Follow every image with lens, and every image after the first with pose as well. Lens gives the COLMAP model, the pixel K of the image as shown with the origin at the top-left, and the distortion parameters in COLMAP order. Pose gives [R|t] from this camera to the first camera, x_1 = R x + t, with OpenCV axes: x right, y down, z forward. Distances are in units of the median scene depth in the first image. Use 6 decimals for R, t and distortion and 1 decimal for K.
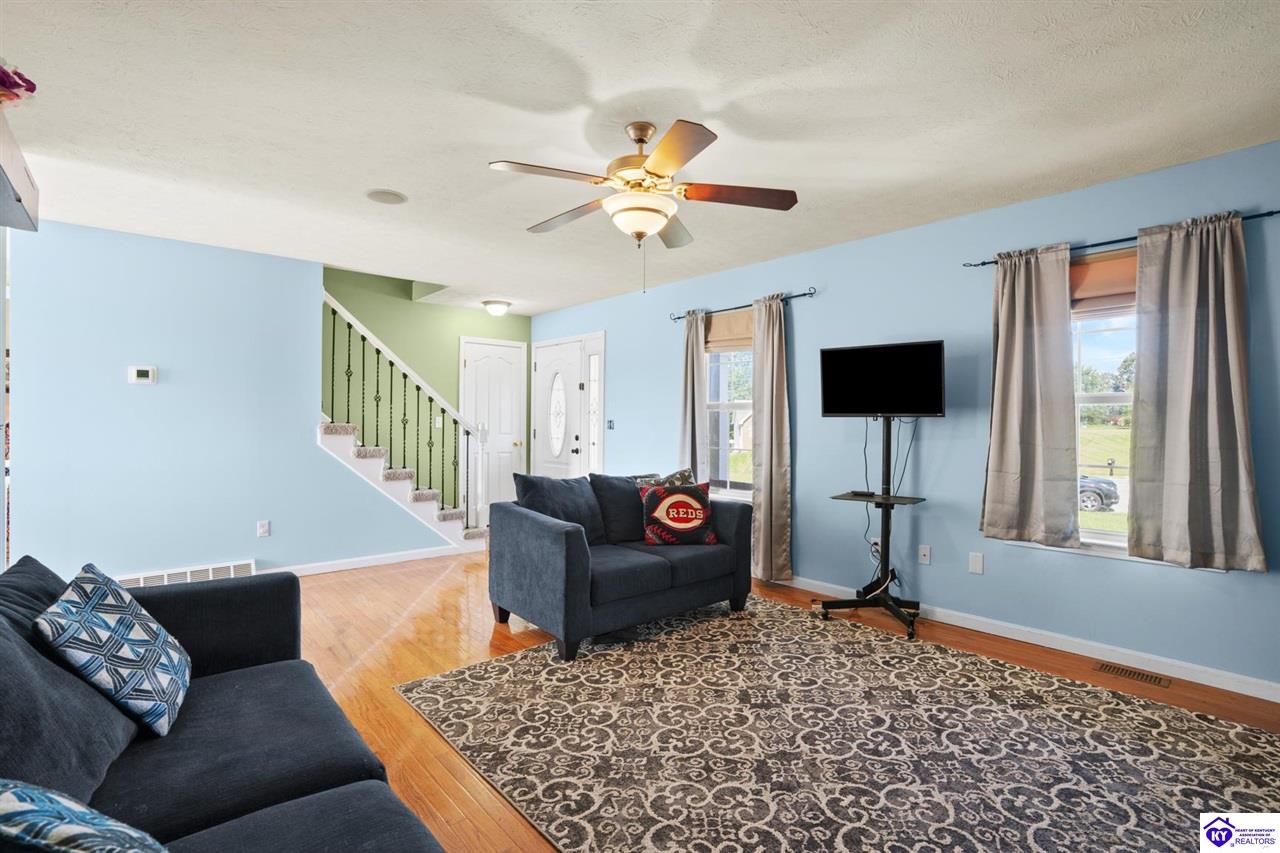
lens RADIAL K [[581.8, 0, 634.0], [0, 581.8, 424.4], [0, 0, 1]] dist [-0.020379, 0.000477]
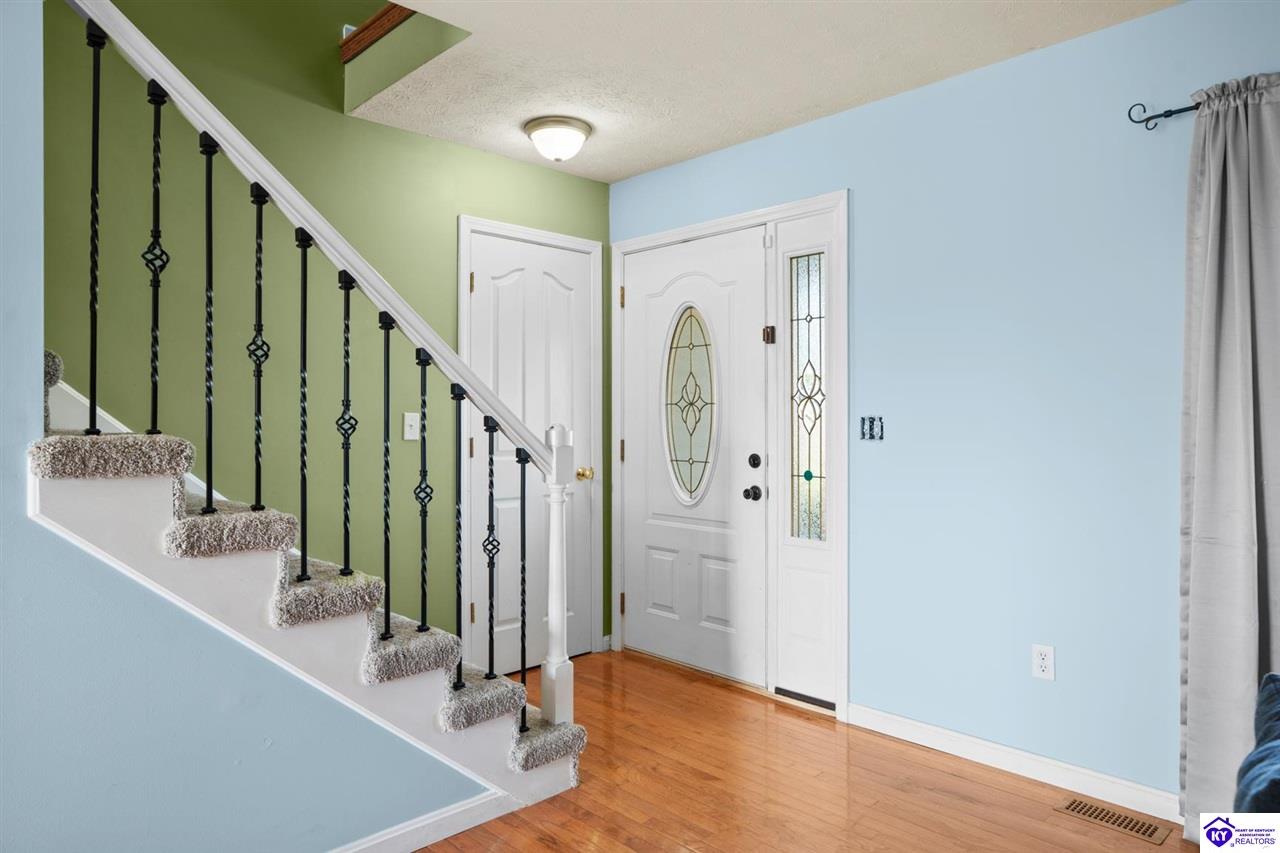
lens RADIAL K [[799.5, 0, 646.2], [0, 799.5, 425.0], [0, 0, 1]] dist [0.002161, -0.000225]
pose [[0.998934, -0.008840, 0.045309, -0.238892], [0.008831, 0.999961, 0.000409, -0.003605], [-0.045311, -0.000009, 0.998973, 0.527652]]
